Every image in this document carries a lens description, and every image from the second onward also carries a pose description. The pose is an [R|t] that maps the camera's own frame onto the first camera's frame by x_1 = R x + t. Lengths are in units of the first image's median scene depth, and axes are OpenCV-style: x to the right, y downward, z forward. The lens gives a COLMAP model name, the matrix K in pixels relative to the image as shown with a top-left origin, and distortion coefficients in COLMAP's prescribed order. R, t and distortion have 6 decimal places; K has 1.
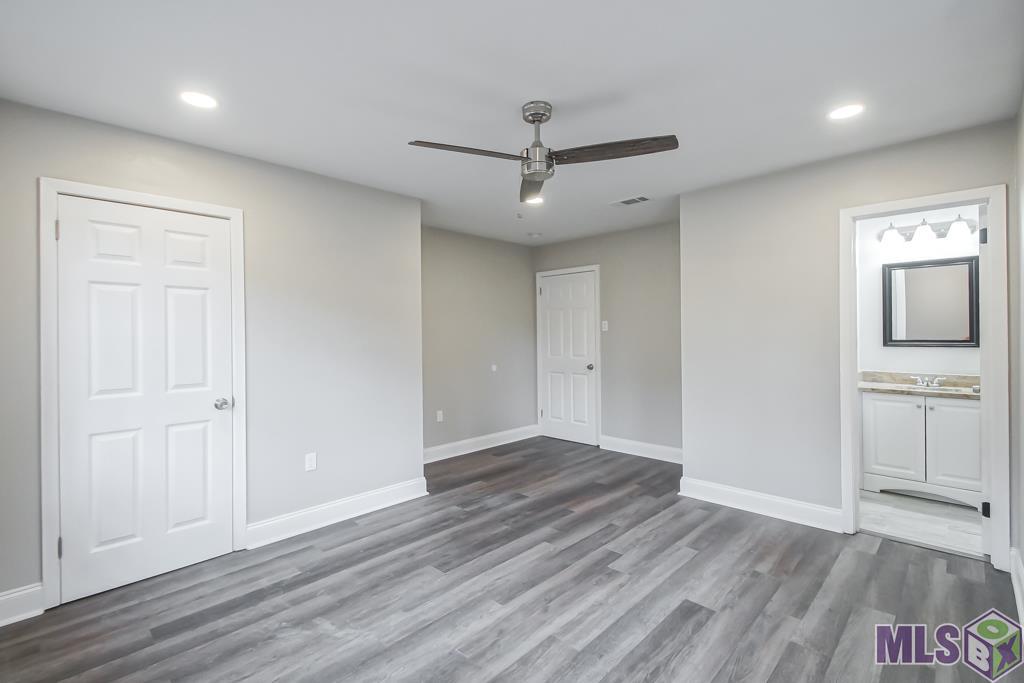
lens RADIAL K [[454.9, 0, 517.4], [0, 454.9, 330.4], [0, 0, 1]] dist [0.029769, -0.016128]
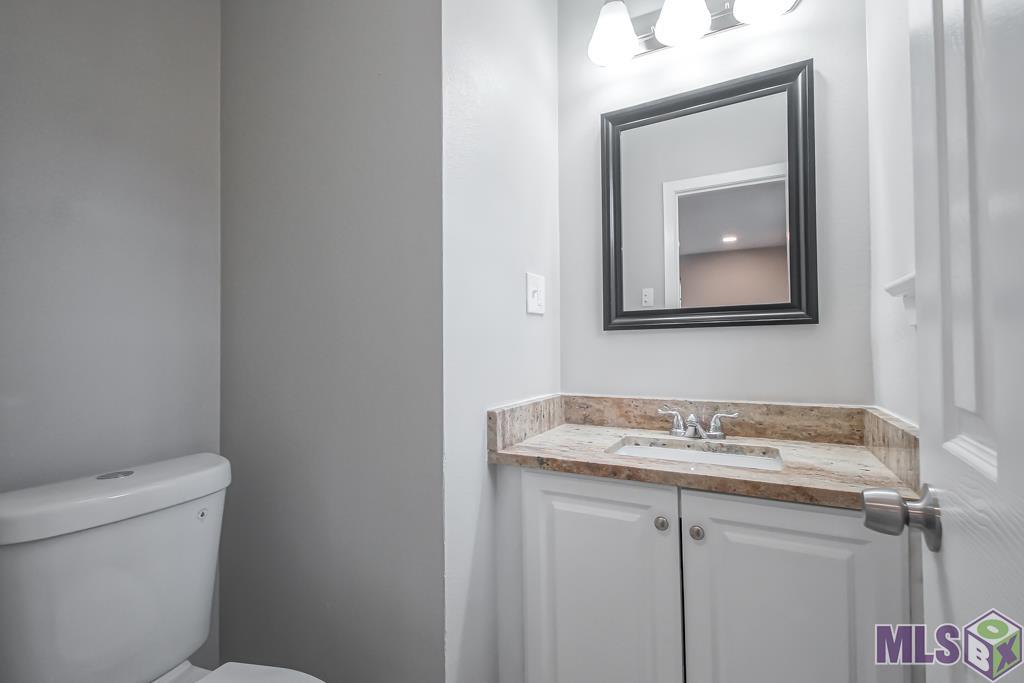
lens RADIAL K [[455.1, 0, 516.5], [0, 455.1, 339.6], [0, 0, 1]] dist [0.002842, -0.000348]
pose [[0.956559, 0.006186, 0.291473, 0.661345], [0.000138, 0.999765, -0.021672, 0.054760], [-0.291538, 0.020771, 0.956334, 0.711004]]
